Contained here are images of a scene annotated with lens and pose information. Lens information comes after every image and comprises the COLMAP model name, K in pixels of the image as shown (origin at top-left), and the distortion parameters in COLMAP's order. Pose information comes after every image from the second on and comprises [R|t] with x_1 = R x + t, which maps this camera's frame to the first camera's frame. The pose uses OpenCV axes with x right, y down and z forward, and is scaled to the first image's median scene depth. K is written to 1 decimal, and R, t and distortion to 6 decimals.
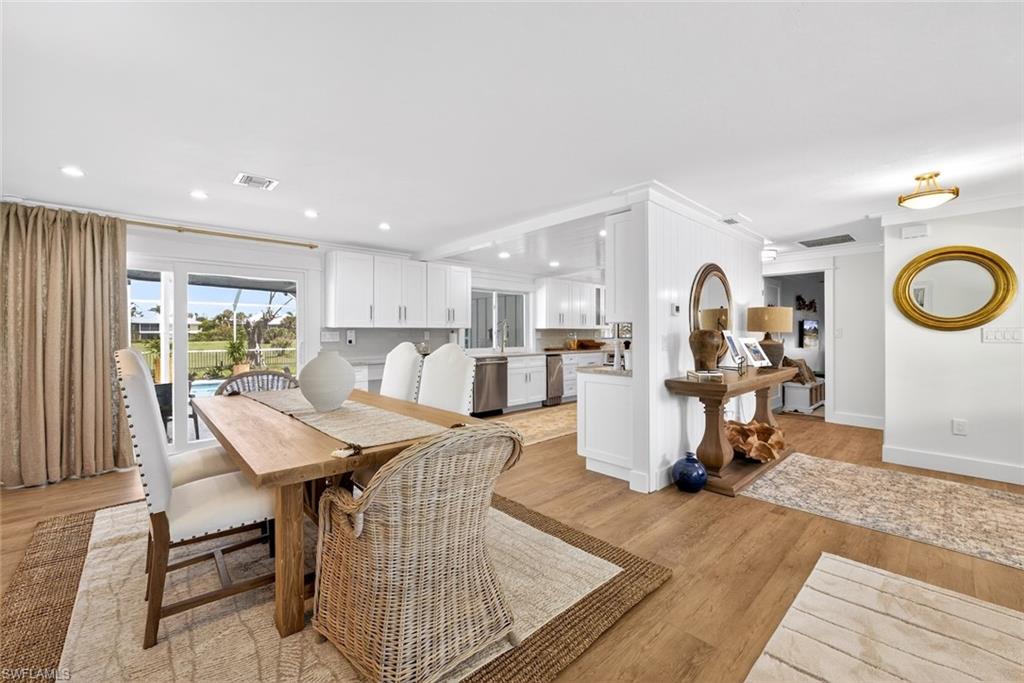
lens RADIAL K [[413.9, 0, 516.3], [0, 413.9, 333.7], [0, 0, 1]] dist [-0.001613, 0.000320]
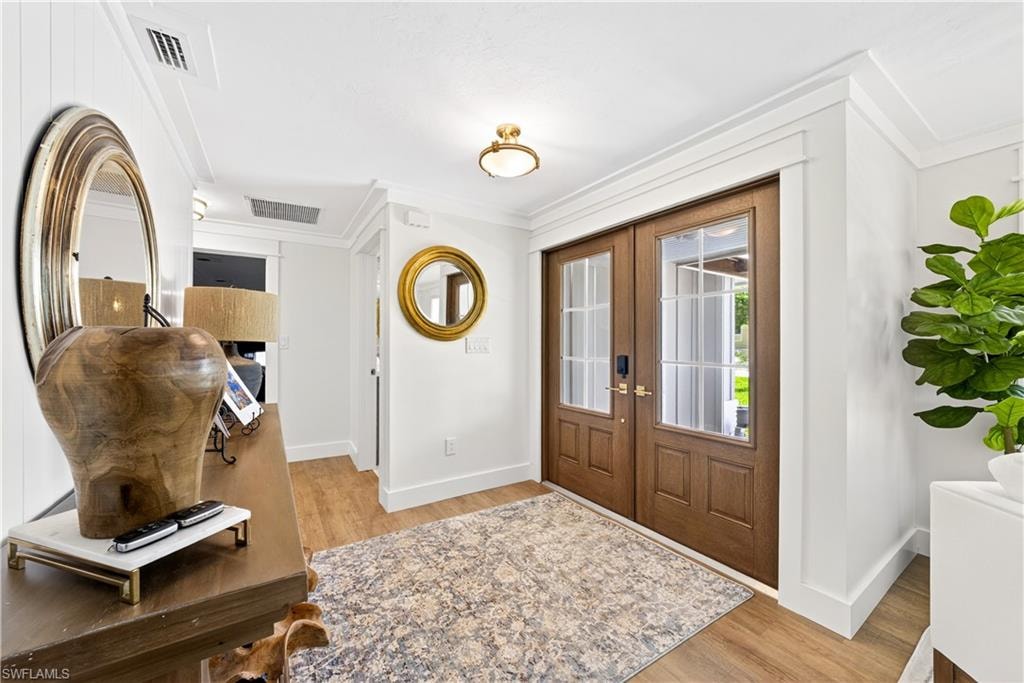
lens RADIAL K [[382.2, 0, 512.0], [0, 382.2, 346.2], [0, 0, 1]] dist [-0.014550, -0.000149]
pose [[0.190633, -0.007840, 0.981630, 0.298457], [0.001003, 0.999969, 0.007792, -0.000953], [-0.981661, -0.000501, 0.190635, 0.769988]]
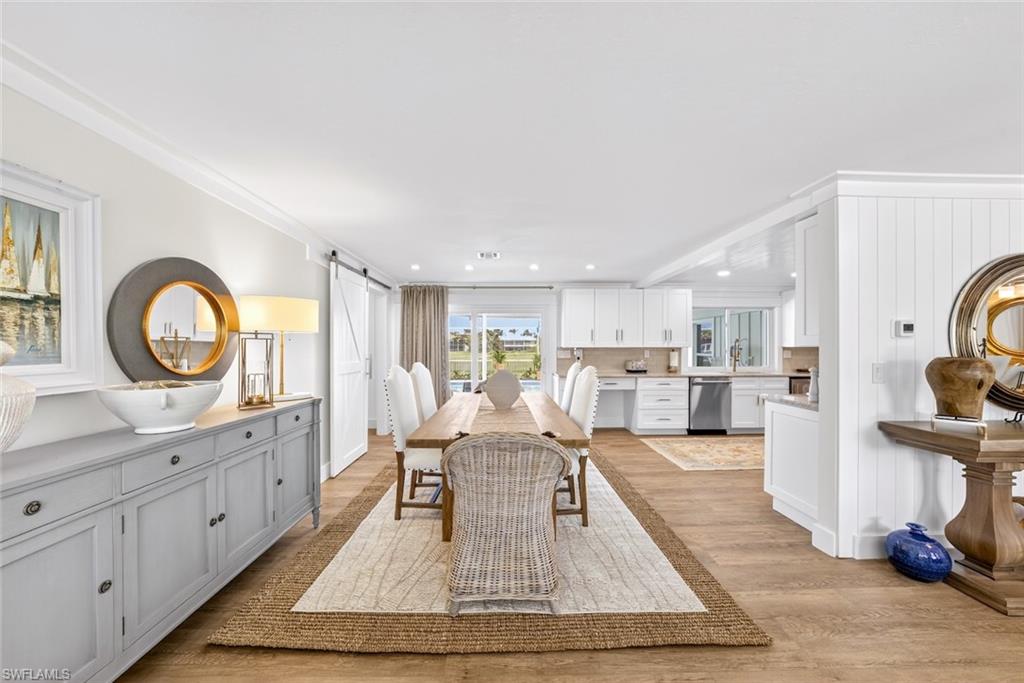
lens RADIAL K [[359.0, 0, 509.8], [0, 359.0, 350.3], [0, 0, 1]] dist [-0.005365, 0.000962]
pose [[0.745829, 0.009400, -0.666072, 0.292599], [-0.003585, 0.999943, 0.010098, -0.025321], [0.666128, -0.005143, 0.745819, 0.050968]]
